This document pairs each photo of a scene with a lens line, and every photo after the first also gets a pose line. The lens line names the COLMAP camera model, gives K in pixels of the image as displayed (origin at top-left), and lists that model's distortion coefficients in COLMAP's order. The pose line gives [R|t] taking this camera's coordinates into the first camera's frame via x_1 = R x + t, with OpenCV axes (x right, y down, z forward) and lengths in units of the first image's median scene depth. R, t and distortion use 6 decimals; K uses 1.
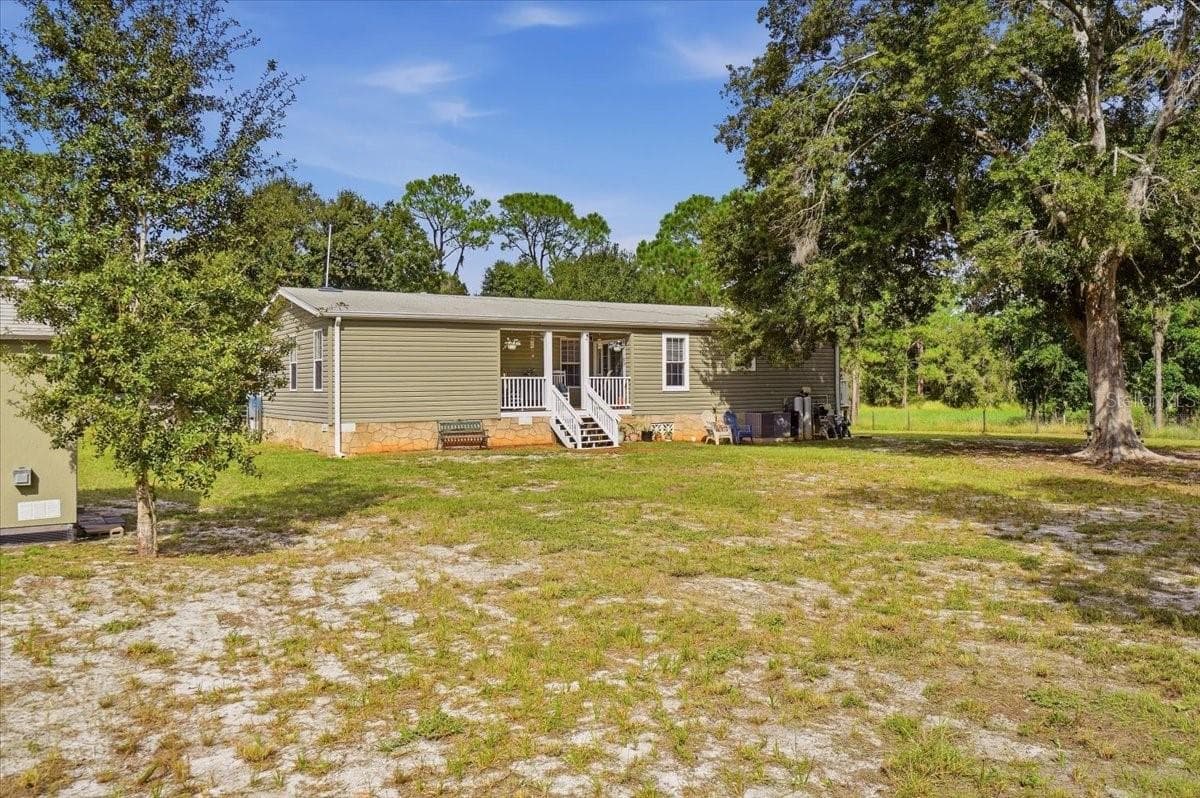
lens RADIAL K [[933.4, 0, 601.8], [0, 933.4, 379.3], [0, 0, 1]] dist [0.004139, 0.009918]
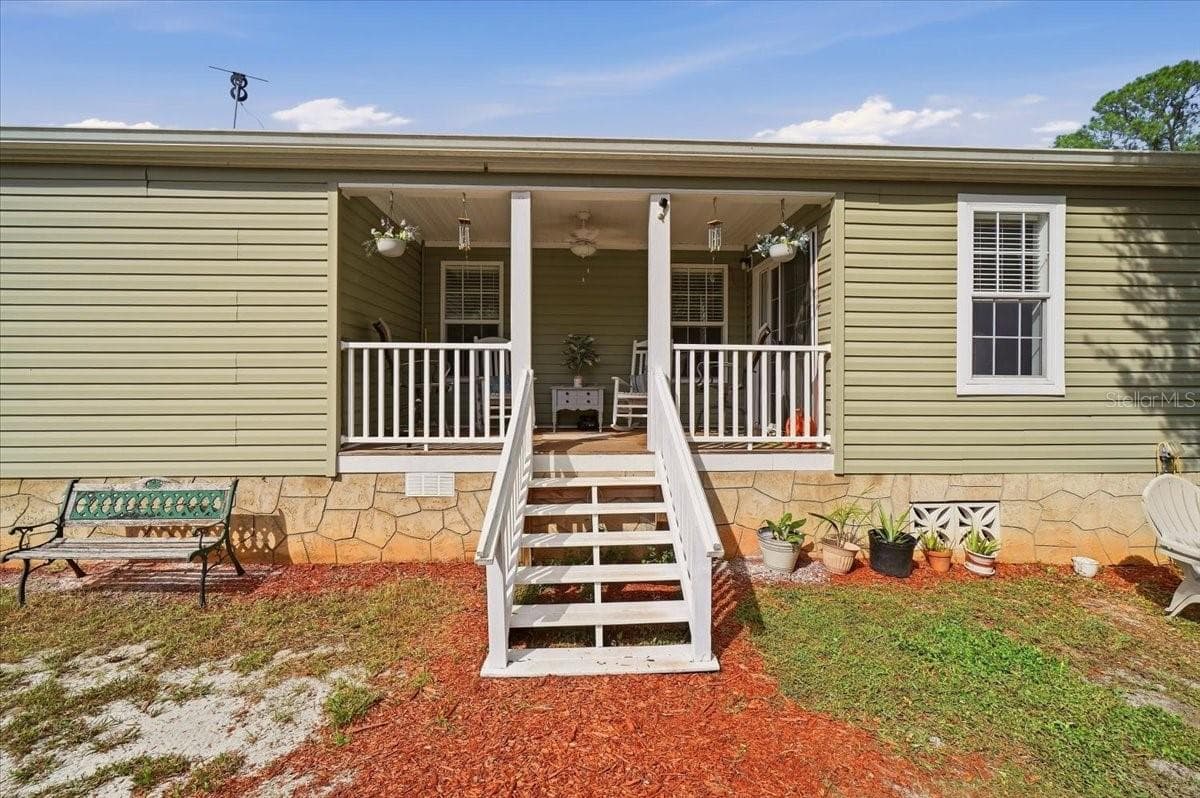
lens RADIAL K [[525.1, 0, 596.7], [0, 525.1, 393.2], [0, 0, 1]] dist [-0.004412, 0.000569]
pose [[0.870410, 0.008187, -0.492259, 0.049013], [-0.003475, 0.999939, 0.010487, 0.011461], [0.492315, -0.007417, 0.870386, 0.825009]]
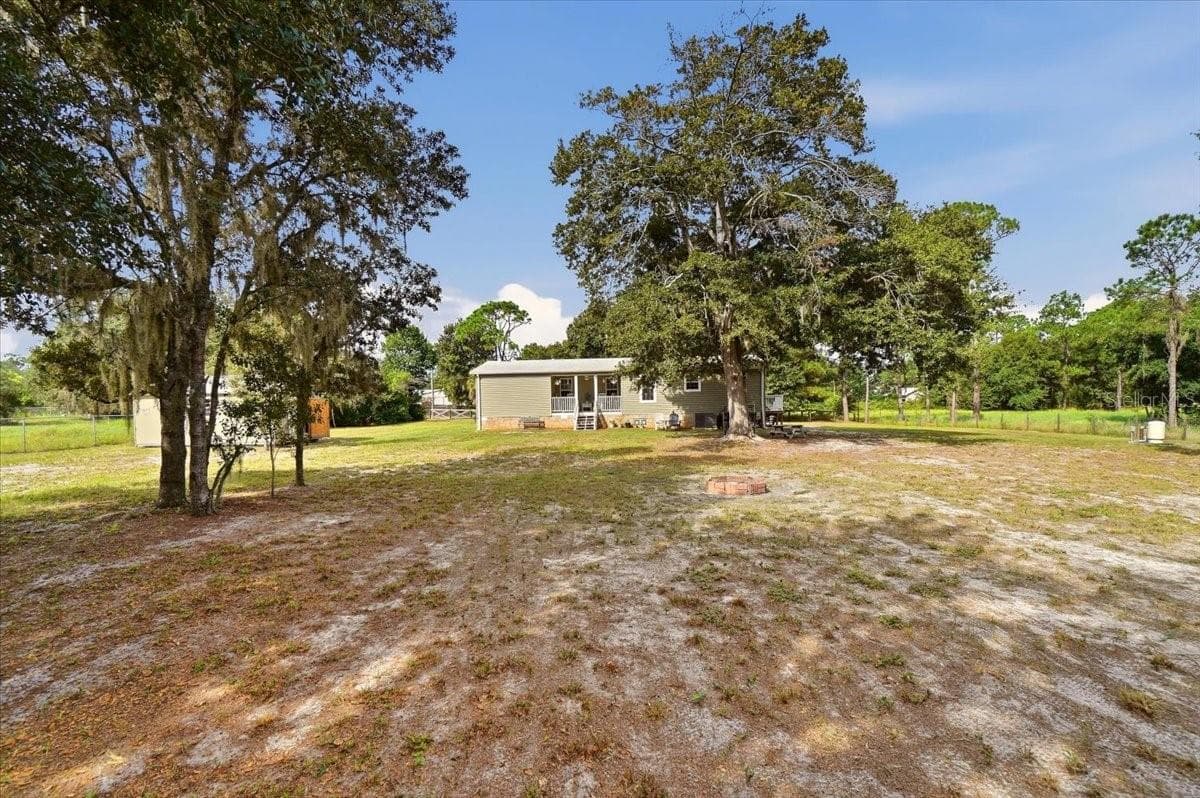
lens RADIAL K [[549.8, 0, 600.0], [0, 549.8, 399.0], [0, 0, 1]] dist [0.000985, 0.000190]
pose [[0.824443, -0.006723, -0.565905, 0.681045], [0.014313, 0.999857, 0.008972, -0.008250], [0.565764, -0.015497, 0.824422, -0.019527]]
